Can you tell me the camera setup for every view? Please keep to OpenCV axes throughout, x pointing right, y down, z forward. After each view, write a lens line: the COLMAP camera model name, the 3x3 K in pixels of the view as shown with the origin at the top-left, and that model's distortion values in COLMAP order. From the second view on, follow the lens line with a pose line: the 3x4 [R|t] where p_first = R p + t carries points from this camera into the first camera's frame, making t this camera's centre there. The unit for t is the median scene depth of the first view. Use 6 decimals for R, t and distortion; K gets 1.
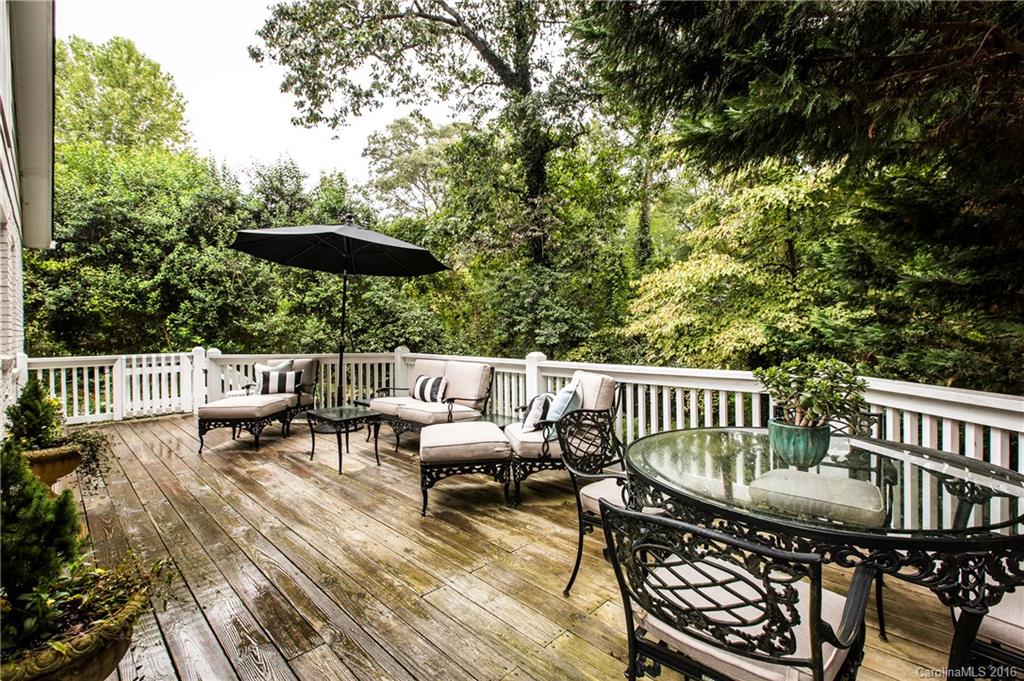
lens RADIAL K [[467.7, 0, 514.8], [0, 467.7, 337.2], [0, 0, 1]] dist [-0.008673, -0.000020]
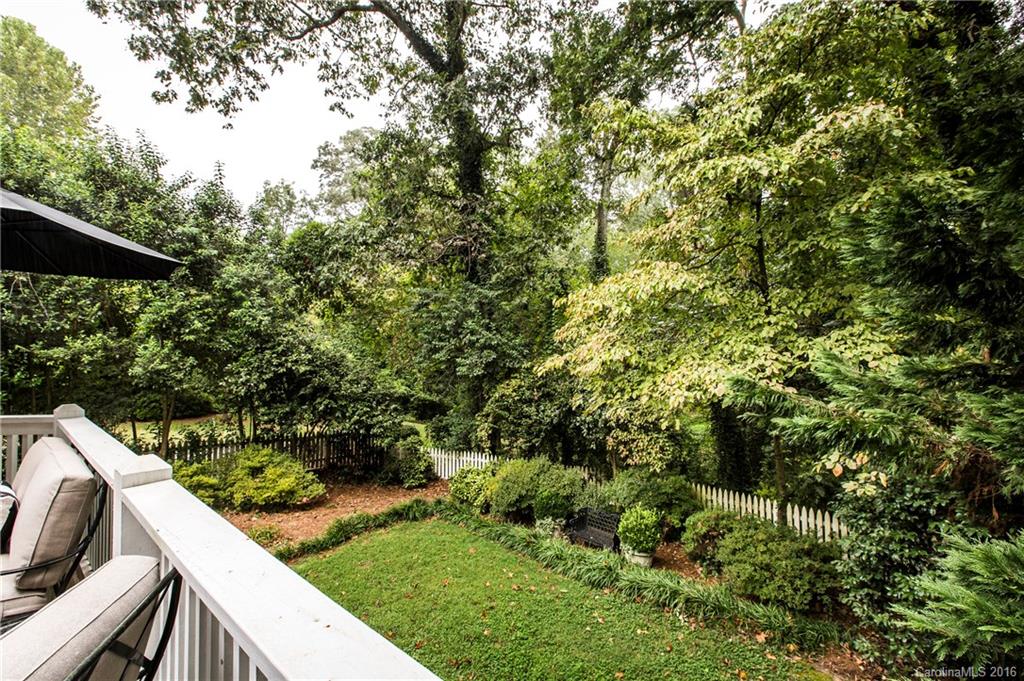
lens RADIAL K [[467.7, 0, 509.3], [0, 467.7, 345.1], [0, 0, 1]] dist [-0.008673, -0.000020]
pose [[0.998303, 0.010210, 0.057331, 0.085218], [-0.008476, 0.999502, -0.030409, -0.014157], [-0.057613, 0.029871, 0.997892, 0.164081]]
